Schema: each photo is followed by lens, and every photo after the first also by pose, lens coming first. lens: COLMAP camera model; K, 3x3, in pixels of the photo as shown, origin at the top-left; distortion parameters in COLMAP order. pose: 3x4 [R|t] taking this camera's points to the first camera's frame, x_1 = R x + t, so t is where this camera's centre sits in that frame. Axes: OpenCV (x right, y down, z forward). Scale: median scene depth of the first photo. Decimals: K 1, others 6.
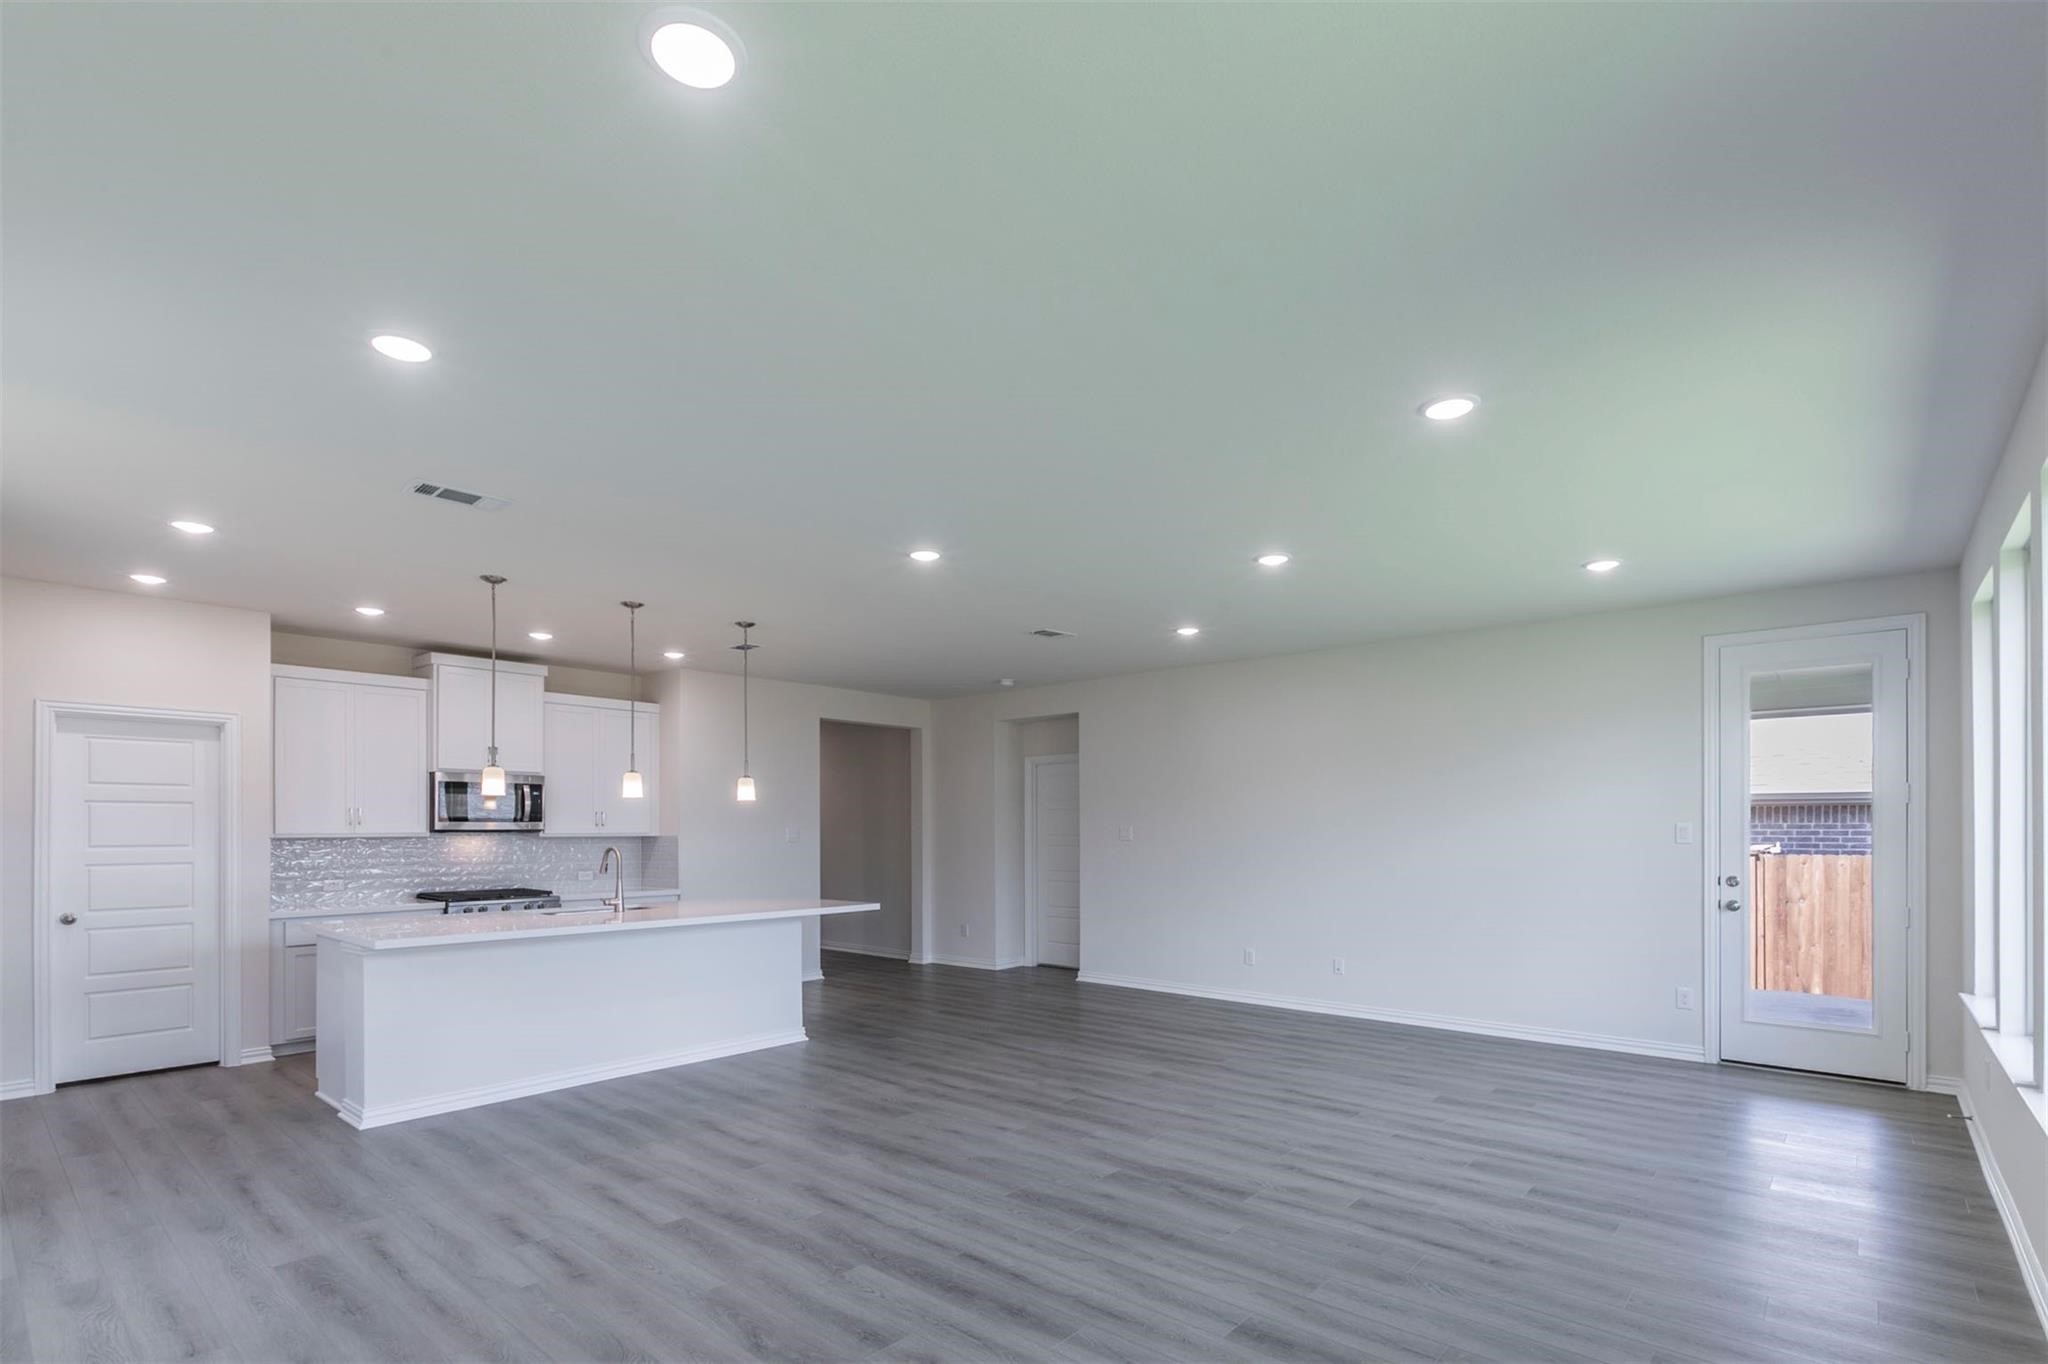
lens RADIAL K [[954.3, 0, 1023.8], [0, 954.3, 818.8], [0, 0, 1]] dist [-0.001797, -0.000719]
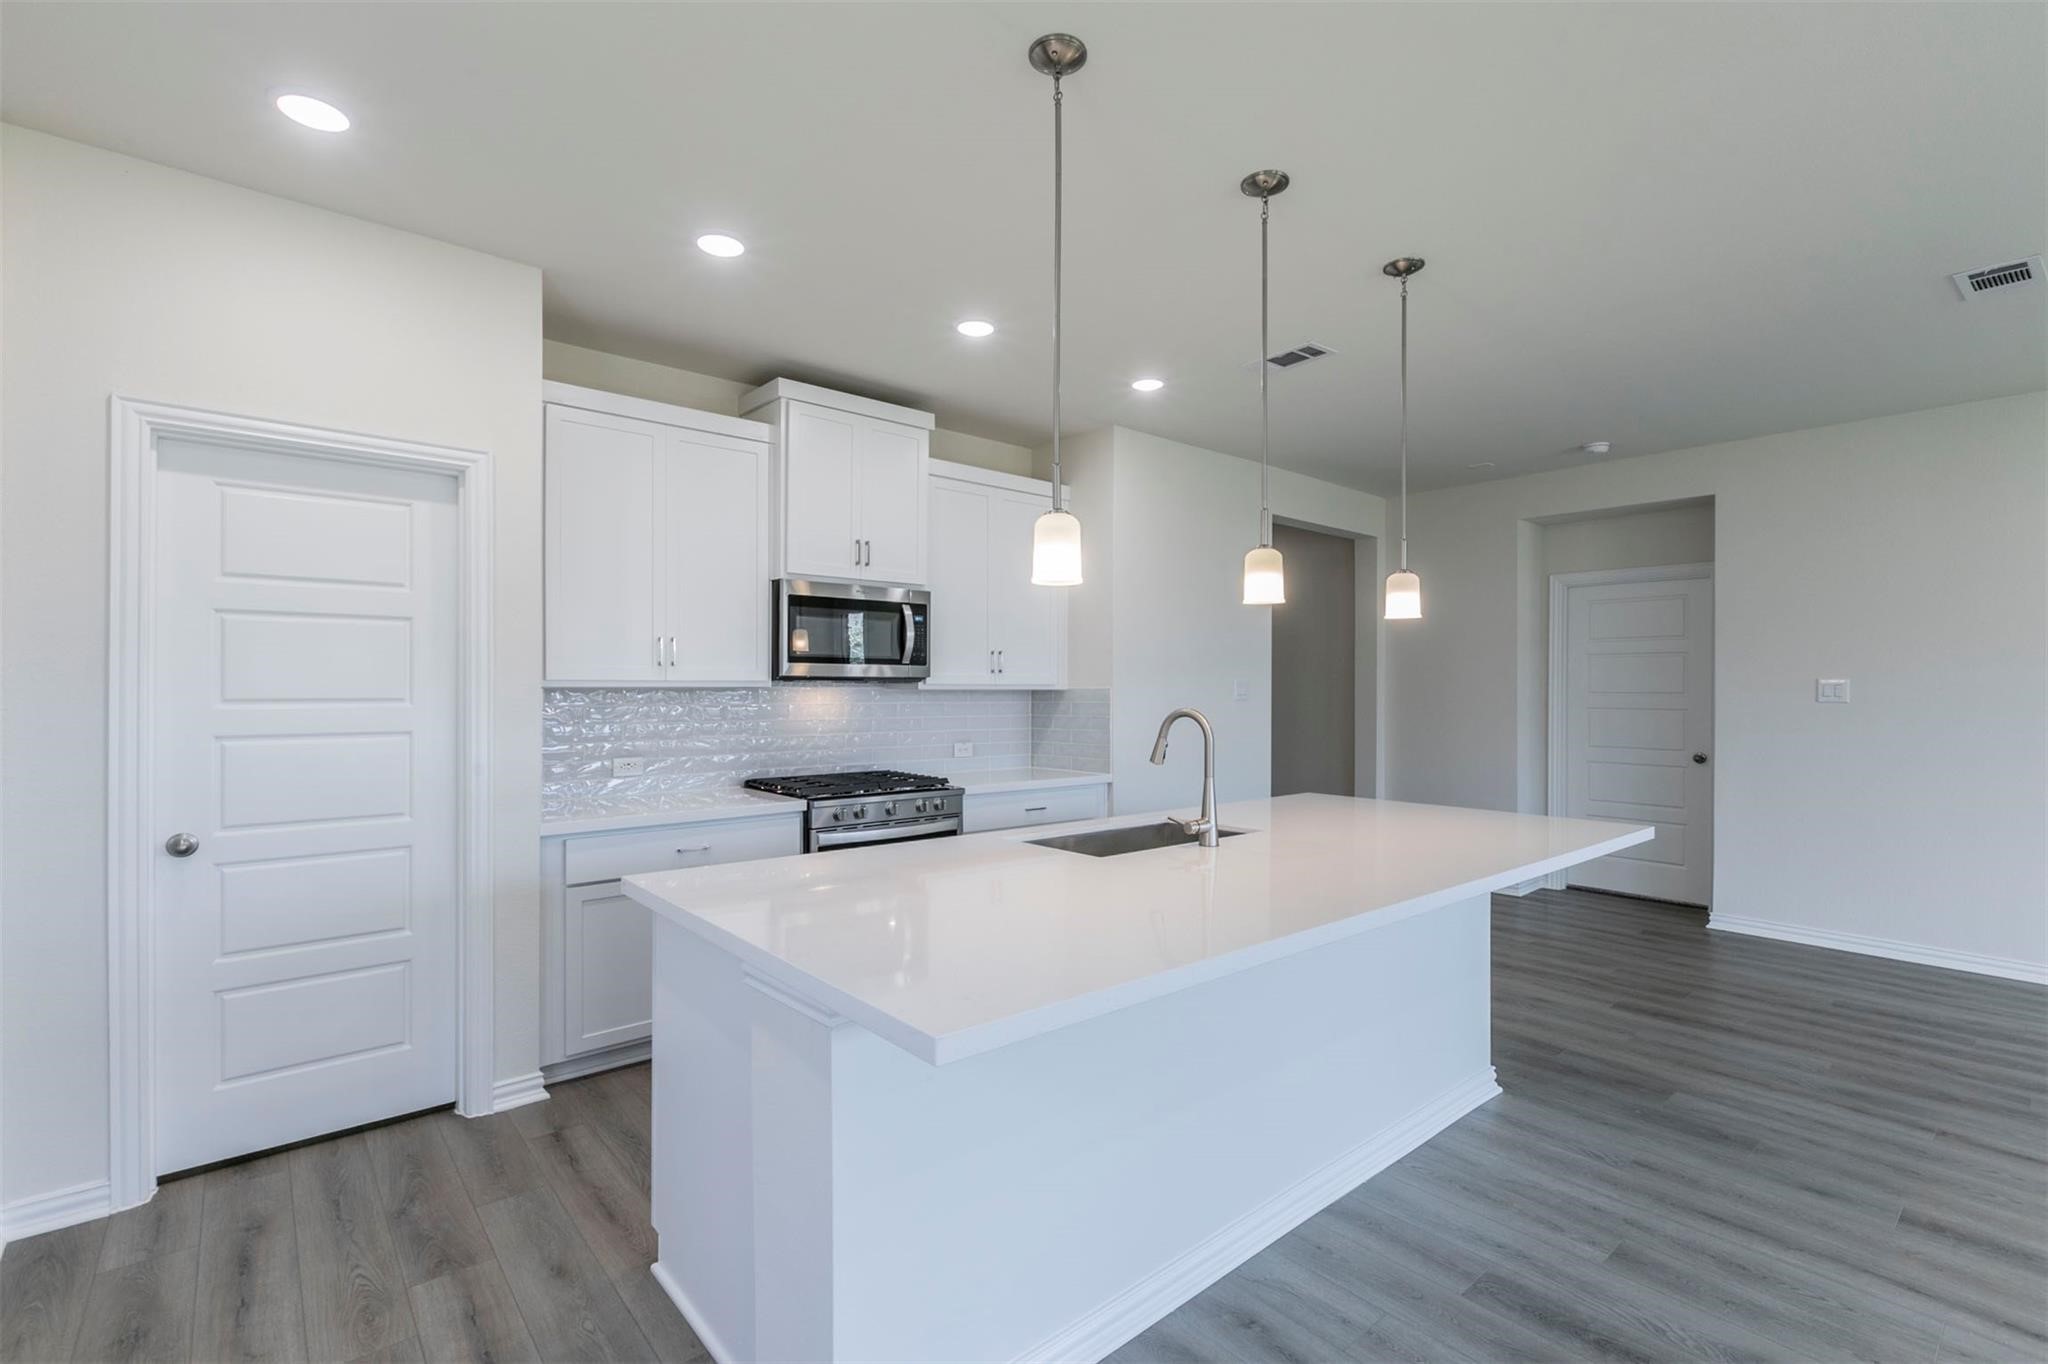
lens RADIAL K [[921.2, 0, 1035.8], [0, 921.2, 683.1], [0, 0, 1]] dist [0.002376, 0.000504]
pose [[0.990568, 0.007242, -0.136831, -0.390124], [-0.006155, 0.999946, 0.008362, 0.010439], [0.136884, -0.007441, 0.990559, 0.459610]]
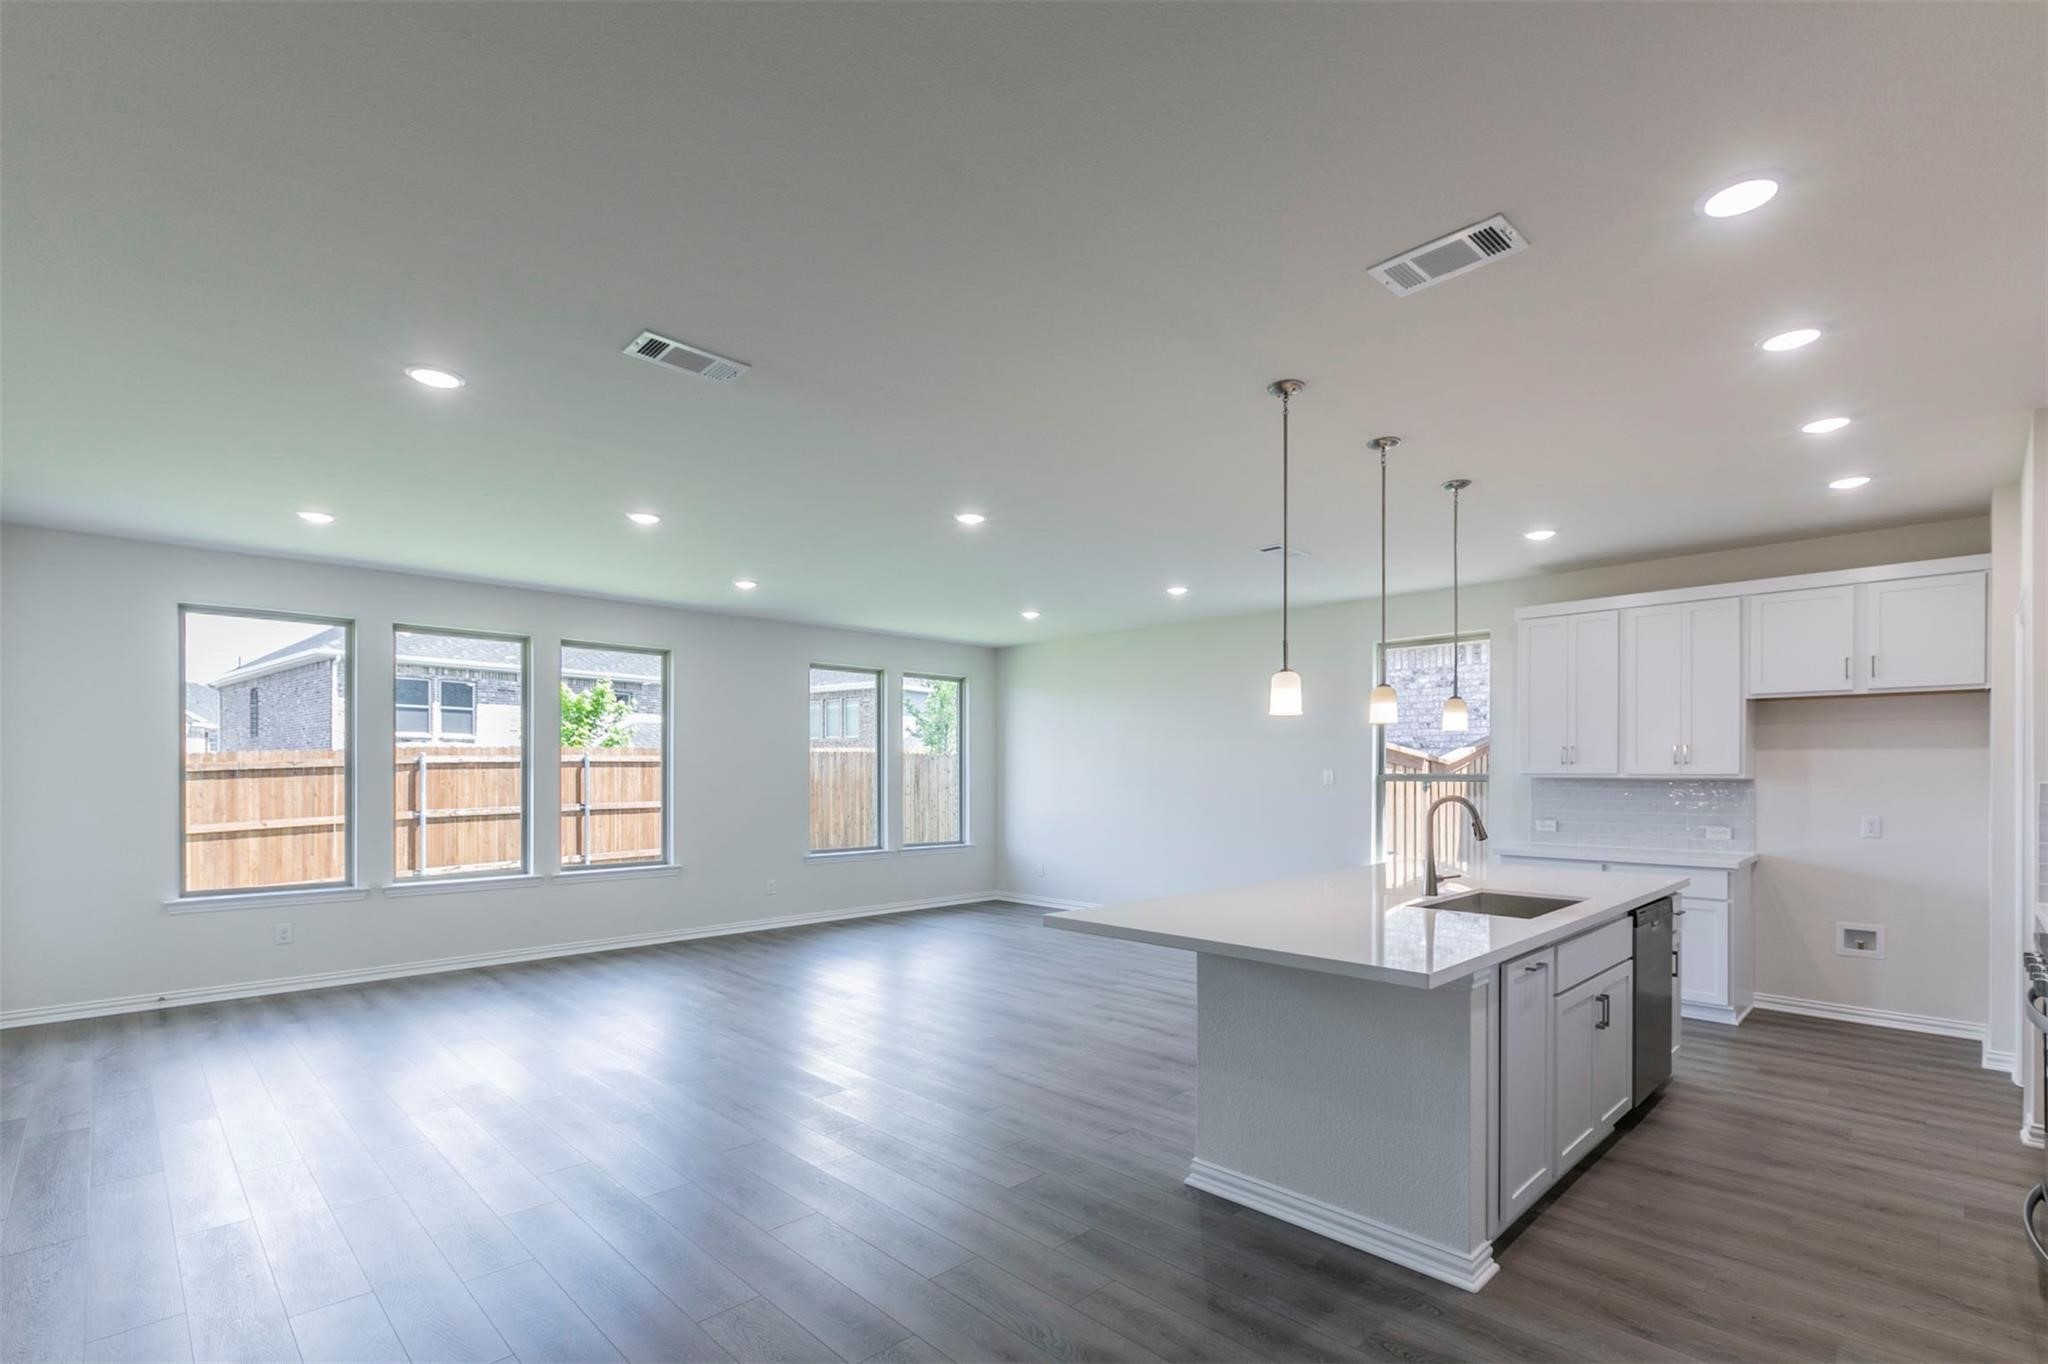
lens RADIAL K [[948.7, 0, 1039.7], [0, 948.7, 759.7], [0, 0, 1]] dist [-0.013154, 0.000081]
pose [[-0.998164, 0.000762, 0.060568, -0.170494], [-0.000603, 0.999746, -0.022511, 0.018197], [-0.060570, -0.022506, -0.997910, 1.449826]]
